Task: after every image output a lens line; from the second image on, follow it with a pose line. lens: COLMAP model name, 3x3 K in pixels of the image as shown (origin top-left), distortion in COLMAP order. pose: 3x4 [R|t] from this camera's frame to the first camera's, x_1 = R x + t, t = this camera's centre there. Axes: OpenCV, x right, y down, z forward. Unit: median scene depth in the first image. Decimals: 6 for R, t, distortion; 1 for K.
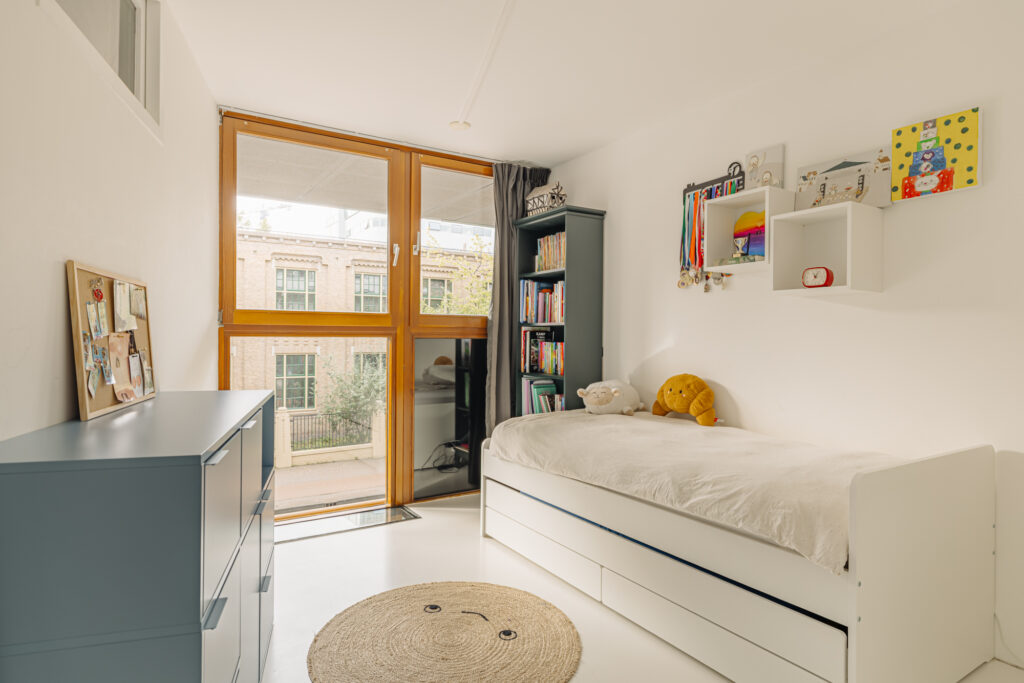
lens RADIAL K [[578.0, 0, 512.0], [0, 578.0, 341.5], [0, 0, 1]] dist [-0.000341, -0.000136]
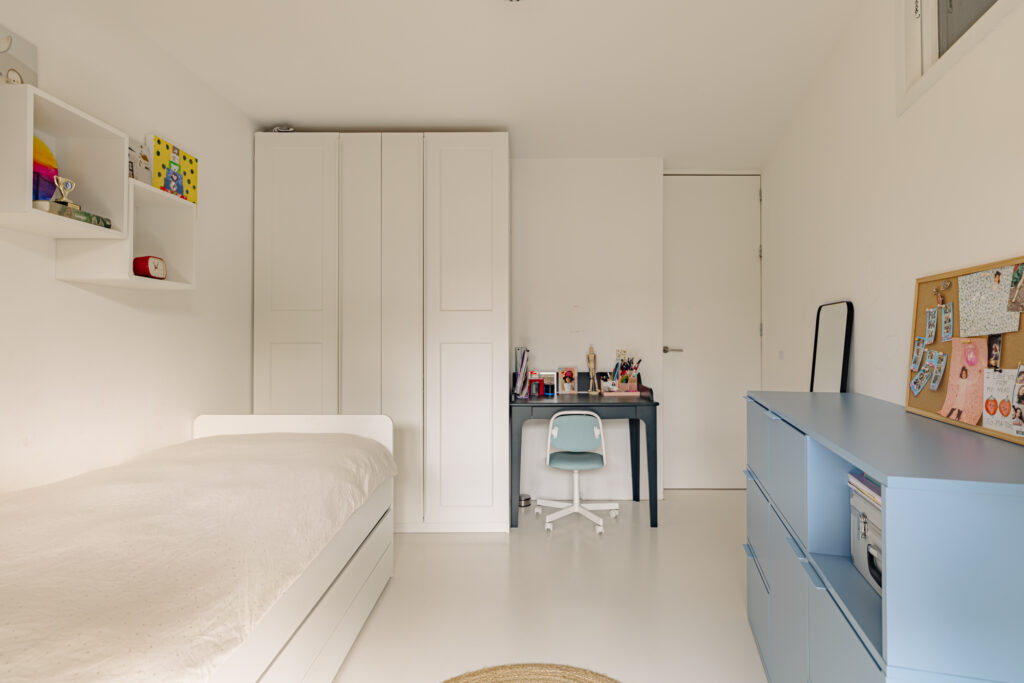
lens RADIAL K [[490.6, 0, 512.0], [0, 490.6, 341.5], [0, 0, 1]] dist [0.000202, -0.000019]
pose [[-0.831474, -0.014148, 0.555383, -0.382769], [-0.003620, 0.999792, 0.020050, -0.016785], [-0.555551, 0.014660, -0.831353, 1.440054]]
